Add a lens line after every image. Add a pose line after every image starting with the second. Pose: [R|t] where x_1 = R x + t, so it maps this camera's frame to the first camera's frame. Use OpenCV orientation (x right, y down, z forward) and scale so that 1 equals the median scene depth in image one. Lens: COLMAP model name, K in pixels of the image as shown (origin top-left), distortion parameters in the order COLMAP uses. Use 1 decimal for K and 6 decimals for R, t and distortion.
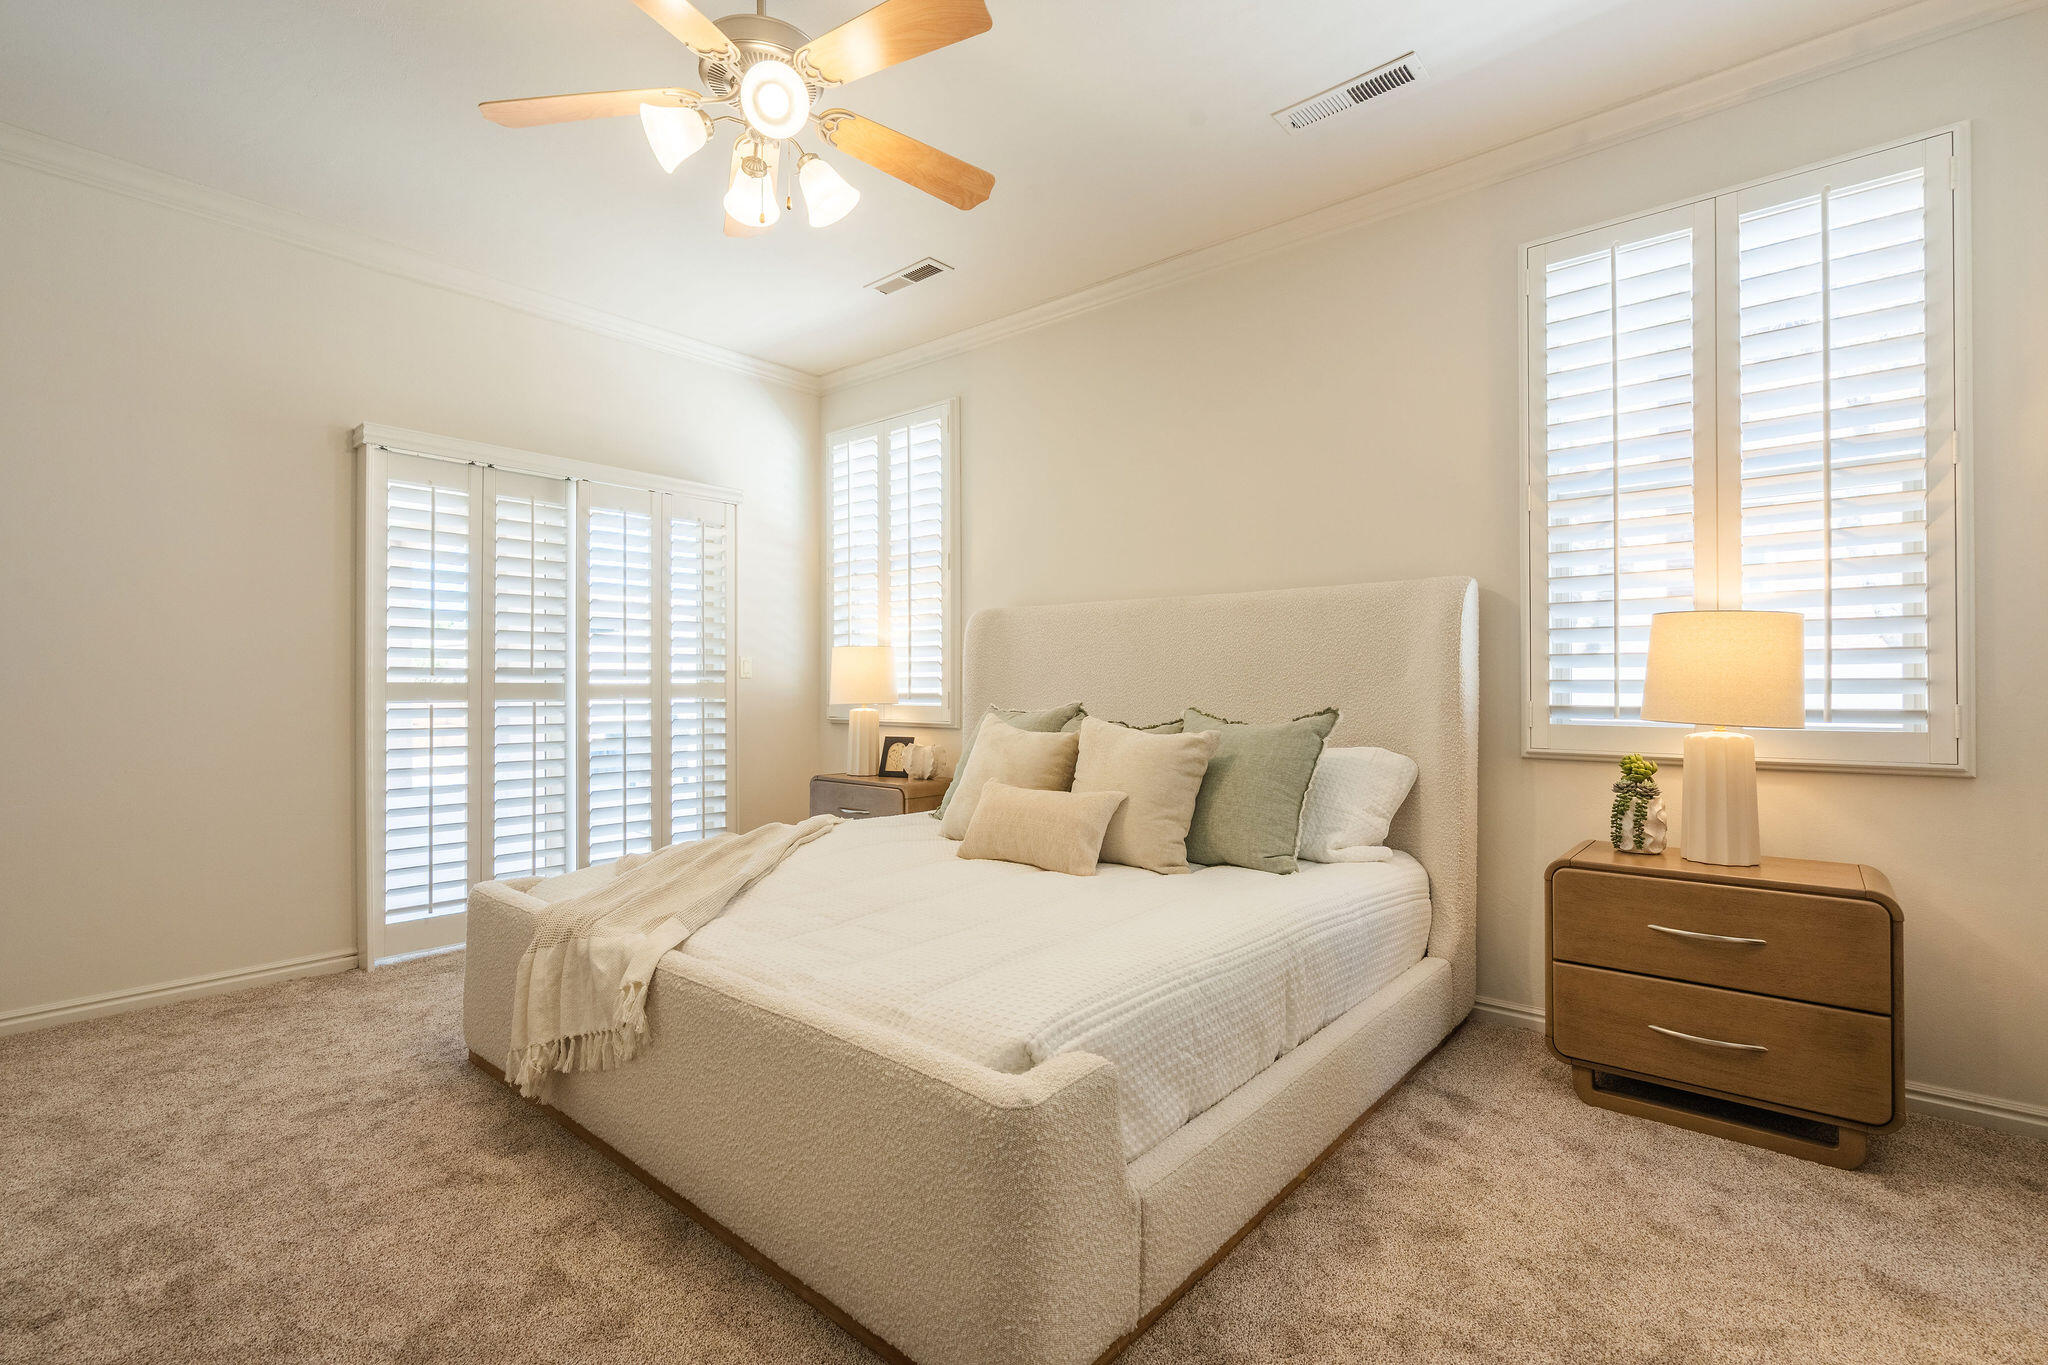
lens RADIAL K [[918.8, 0, 1023.2], [0, 918.8, 682.1], [0, 0, 1]] dist [-0.003417, 0.000791]
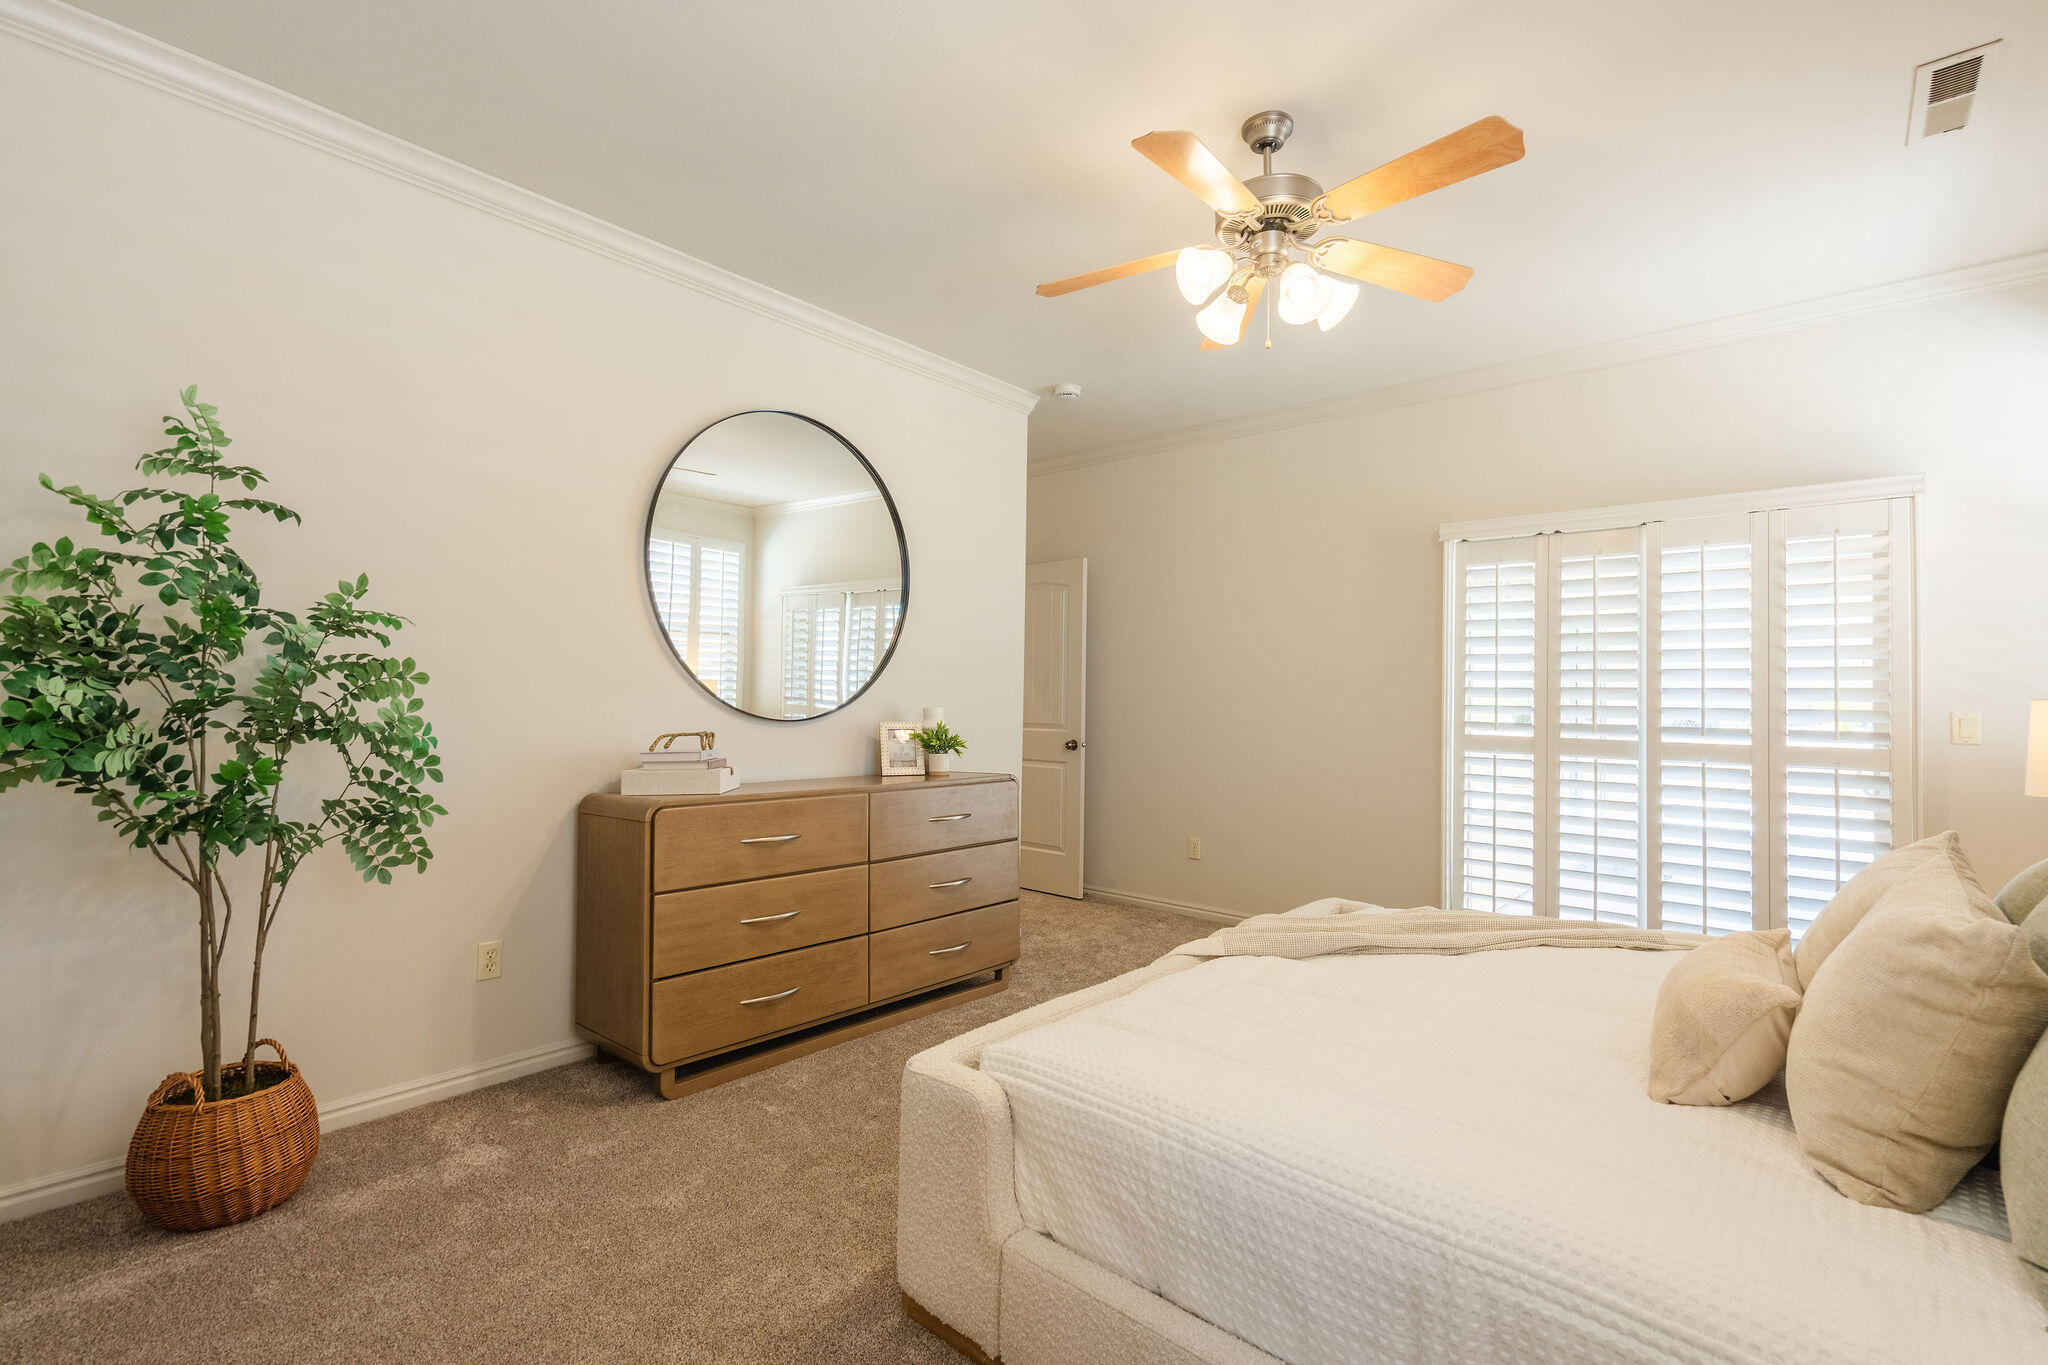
lens RADIAL K [[918.8, 0, 1019.3], [0, 918.8, 681.8], [0, 0, 1]] dist [-0.003417, 0.000791]
pose [[-0.013969, -0.020783, -0.999686, 0.475706], [-0.013880, 0.999692, -0.020589, -0.032880], [0.999806, 0.013588, -0.014253, 0.397444]]
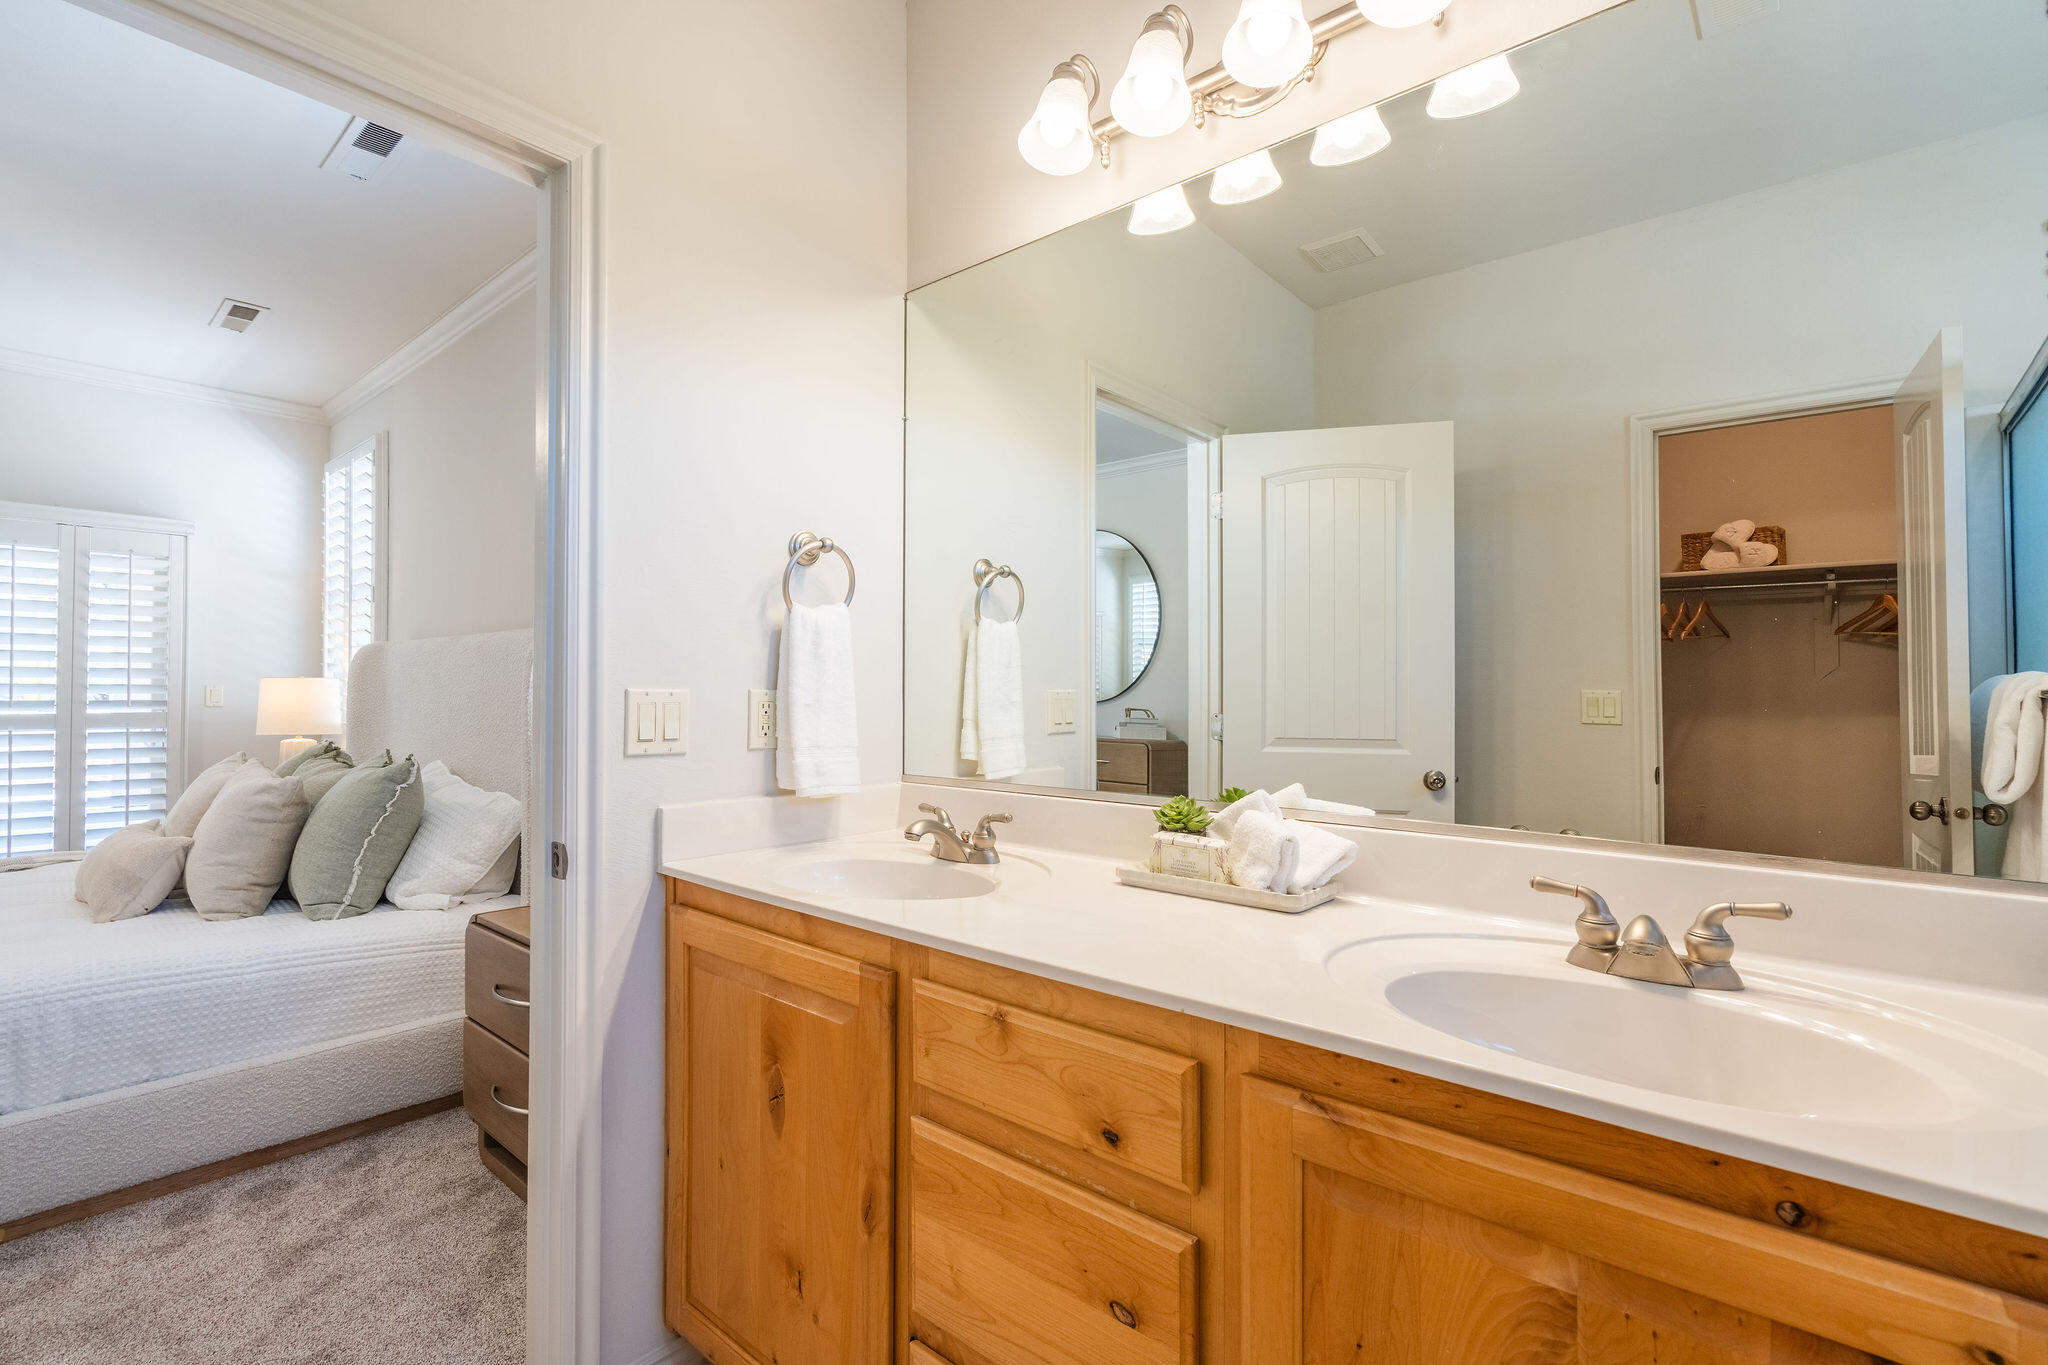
lens RADIAL K [[918.8, 0, 1015.0], [0, 918.8, 676.7], [0, 0, 1]] dist [-0.003417, 0.000791]
pose [[0.999955, 0.004932, -0.008163, 0.735804], [-0.005068, 0.999847, -0.016721, -0.031089], [0.008079, 0.016762, 0.999827, 0.002067]]
